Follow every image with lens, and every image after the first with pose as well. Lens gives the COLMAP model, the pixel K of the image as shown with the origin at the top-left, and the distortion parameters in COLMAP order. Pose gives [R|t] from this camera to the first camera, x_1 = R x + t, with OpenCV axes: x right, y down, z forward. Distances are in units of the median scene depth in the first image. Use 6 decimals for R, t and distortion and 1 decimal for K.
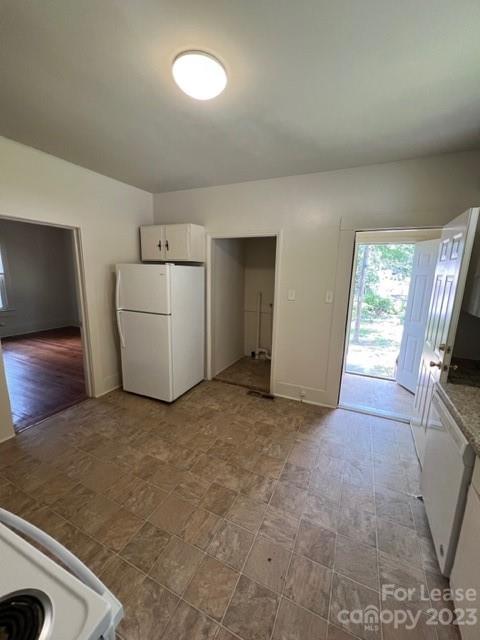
lens RADIAL K [[256.2, 0, 241.7], [0, 256.2, 317.7], [0, 0, 1]] dist [-0.000772, 0.001045]
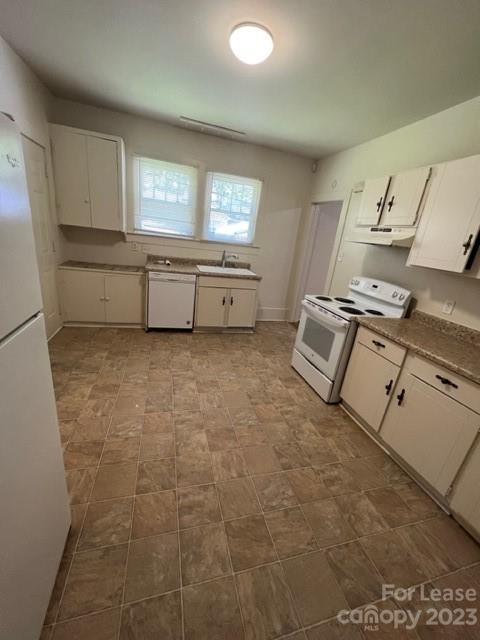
lens RADIAL K [[256.2, 0, 238.5], [0, 256.2, 321.5], [0, 0, 1]] dist [-0.000772, 0.001045]
pose [[-0.638611, -0.334407, 0.693071, -0.597983], [0.016783, 0.894376, 0.447000, -0.119774], [-0.769346, 0.297091, -0.565547, 0.902700]]
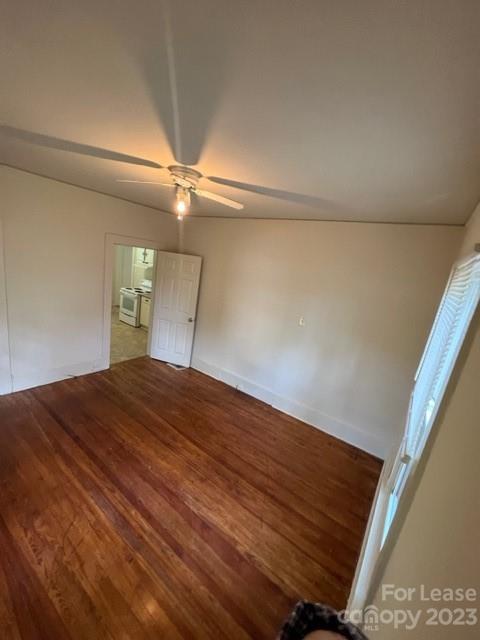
lens RADIAL K [[256.2, 0, 240.3], [0, 256.2, 317.8], [0, 0, 1]] dist [-0.000772, 0.001045]
pose [[-0.967622, -0.208972, 0.141558, -1.517669], [-0.139659, 0.910433, 0.389368, -0.592274], [-0.210246, 0.356991, -0.910140, 2.151240]]
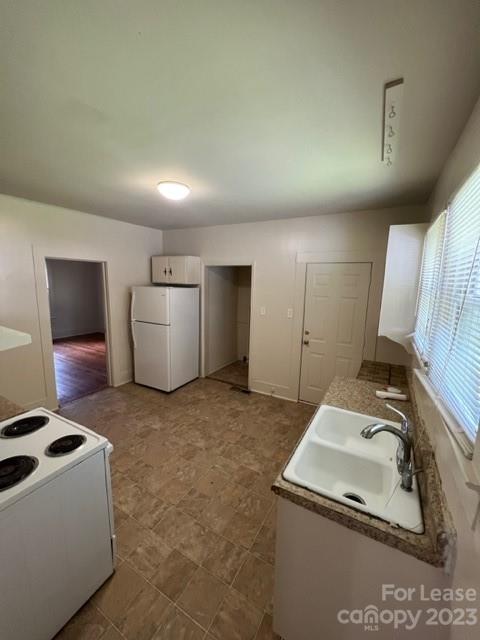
lens RADIAL K [[256.2, 0, 241.4], [0, 256.2, 316.8], [0, 0, 1]] dist [-0.000772, 0.001045]
pose [[0.996539, 0.012497, -0.082184, 0.189895], [-0.015559, 0.999204, -0.036726, -0.011262], [0.081660, 0.037877, 0.995940, -0.279504]]
